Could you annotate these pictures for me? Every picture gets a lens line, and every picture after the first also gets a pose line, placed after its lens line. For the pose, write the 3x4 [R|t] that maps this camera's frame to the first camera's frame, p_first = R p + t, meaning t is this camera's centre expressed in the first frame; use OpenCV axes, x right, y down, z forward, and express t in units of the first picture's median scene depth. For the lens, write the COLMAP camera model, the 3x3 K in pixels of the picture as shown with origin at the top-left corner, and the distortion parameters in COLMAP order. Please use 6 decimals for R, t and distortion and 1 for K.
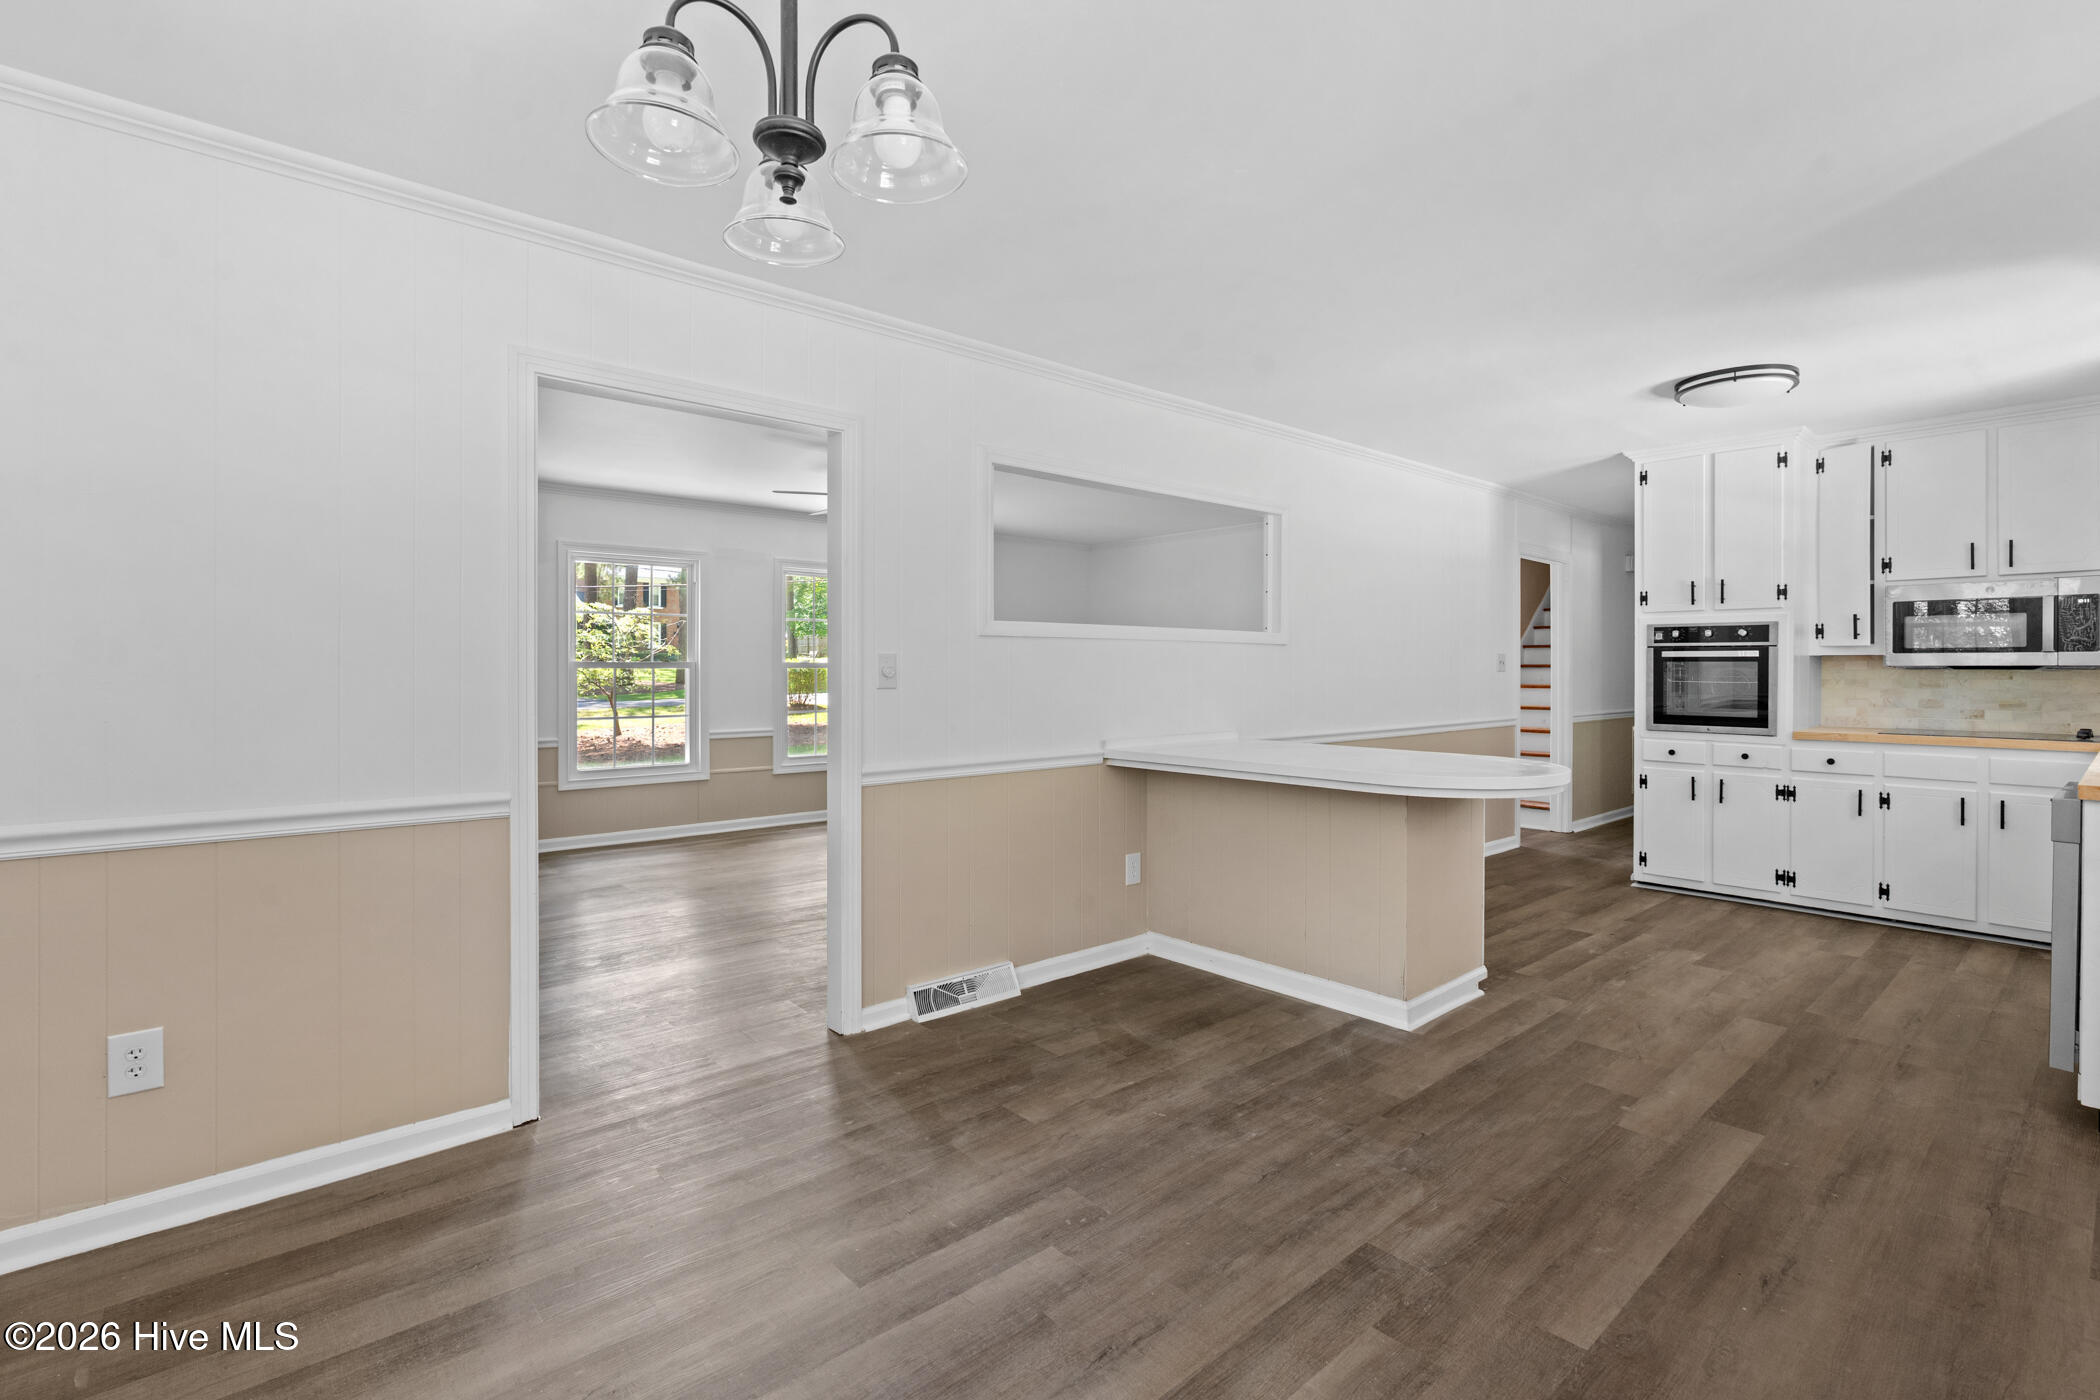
lens RADIAL K [[964.5, 0, 1064.2], [0, 964.5, 672.0], [0, 0, 1]] dist [-0.010827, 0.004148]
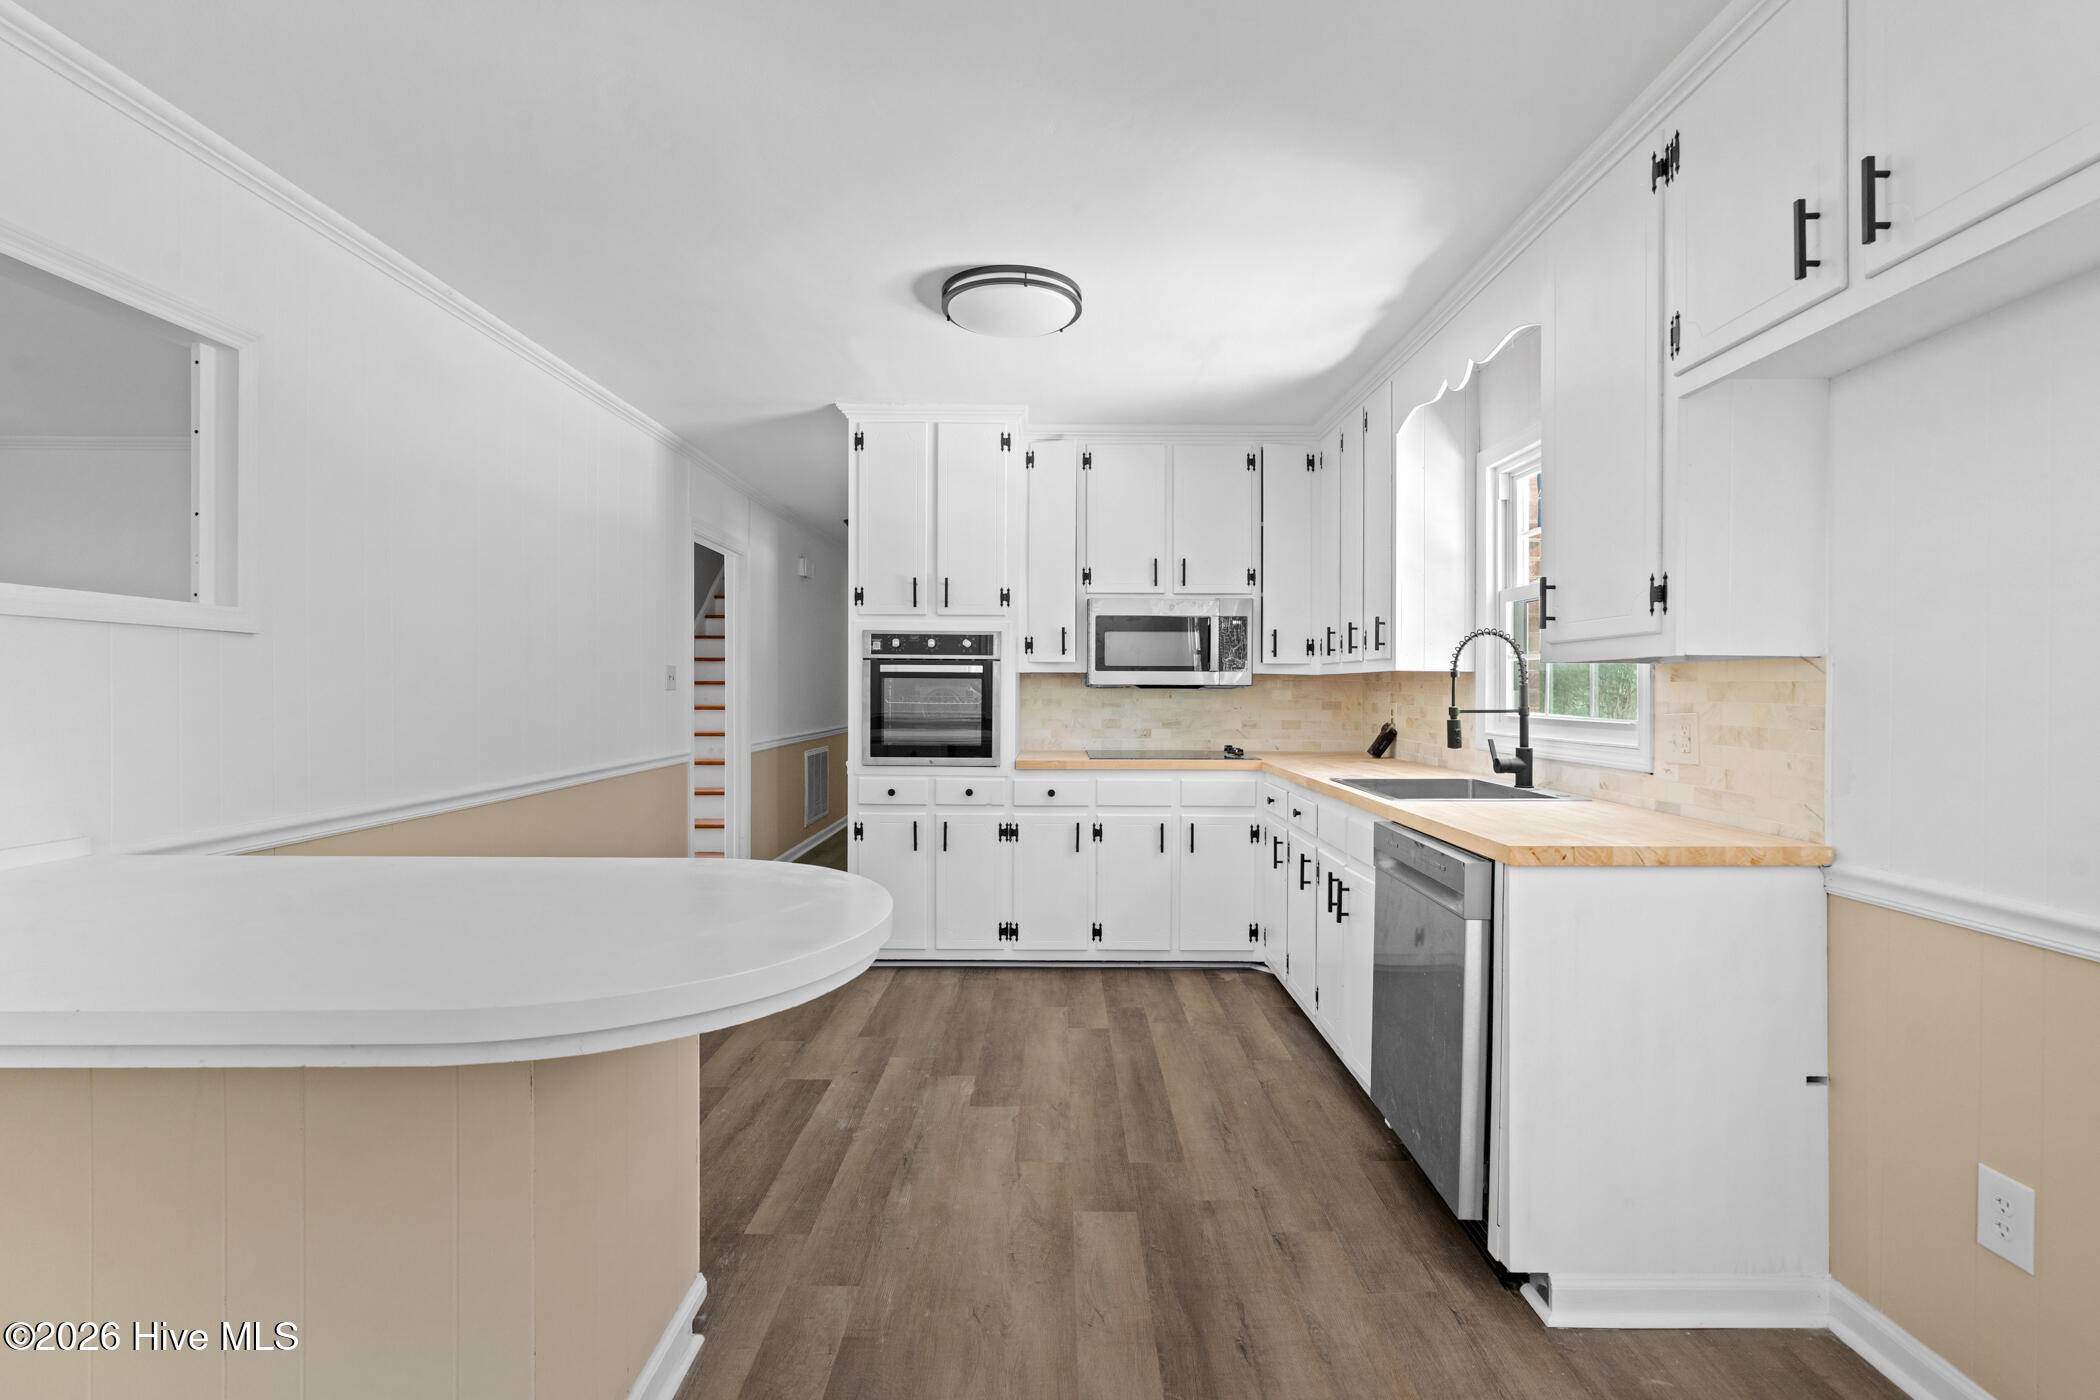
lens RADIAL K [[954.3, 0, 1060.4], [0, 954.3, 694.5], [0, 0, 1]] dist [-0.013818, 0.005875]
pose [[0.660108, -0.003527, 0.751163, 0.143649], [-0.001073, 0.999984, 0.005639, -0.001765], [-0.751170, -0.004529, 0.660093, 0.405325]]
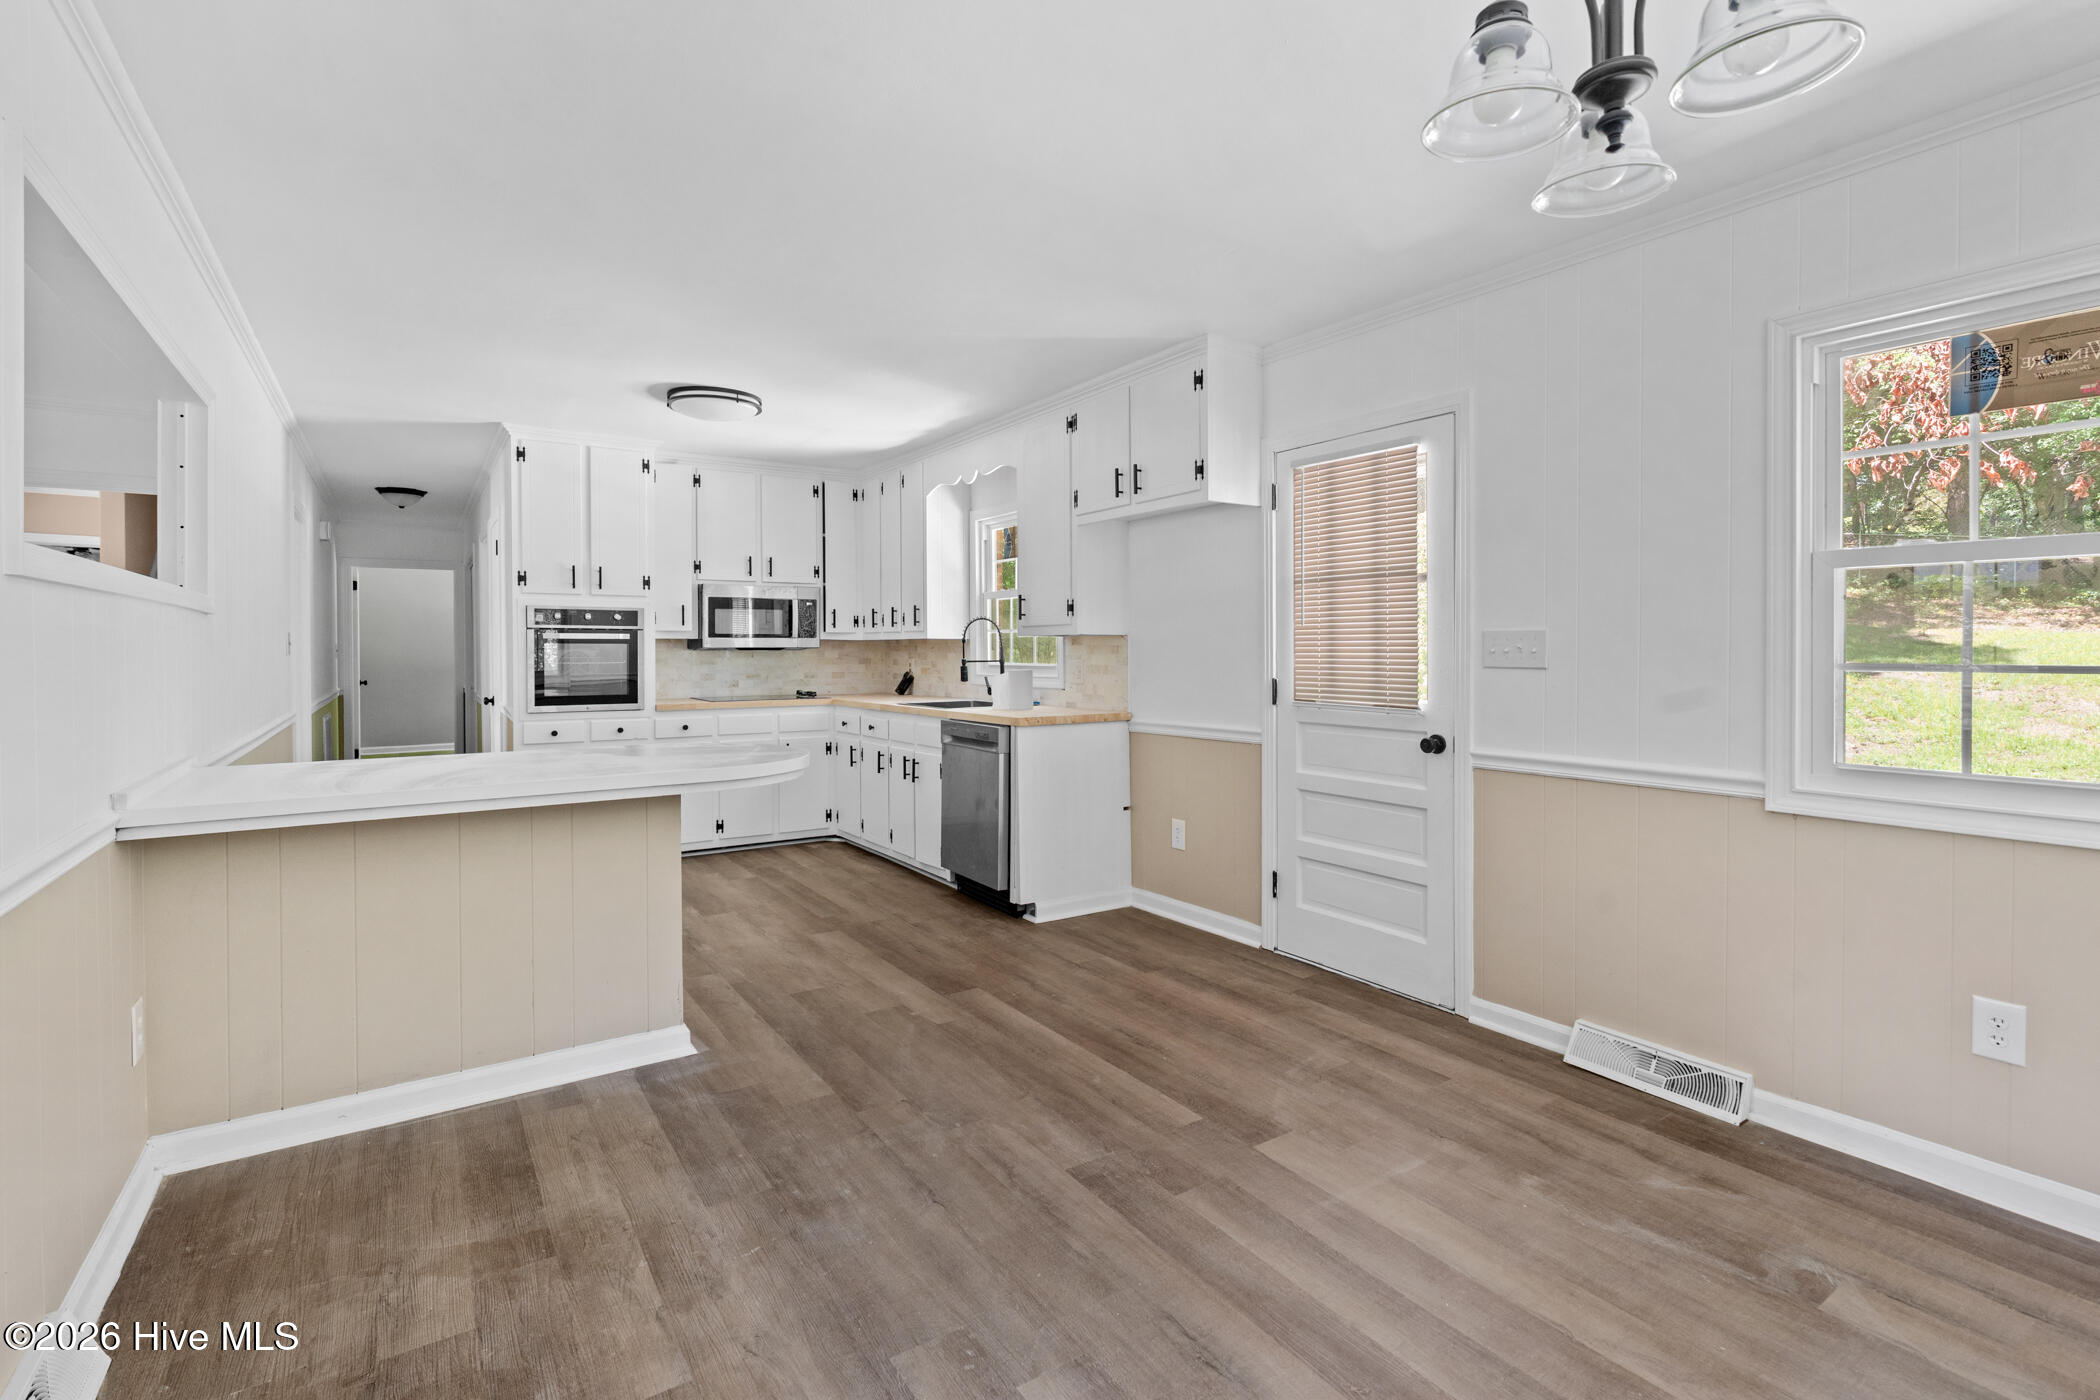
lens RADIAL K [[972.0, 0, 1067.7], [0, 972.0, 658.4], [0, 0, 1]] dist [-0.014988, 0.006132]
pose [[0.123040, -0.010786, 0.992343, -0.333846], [0.005916, 0.999931, 0.010135, -0.002229], [-0.992384, 0.004623, 0.123096, 0.366124]]
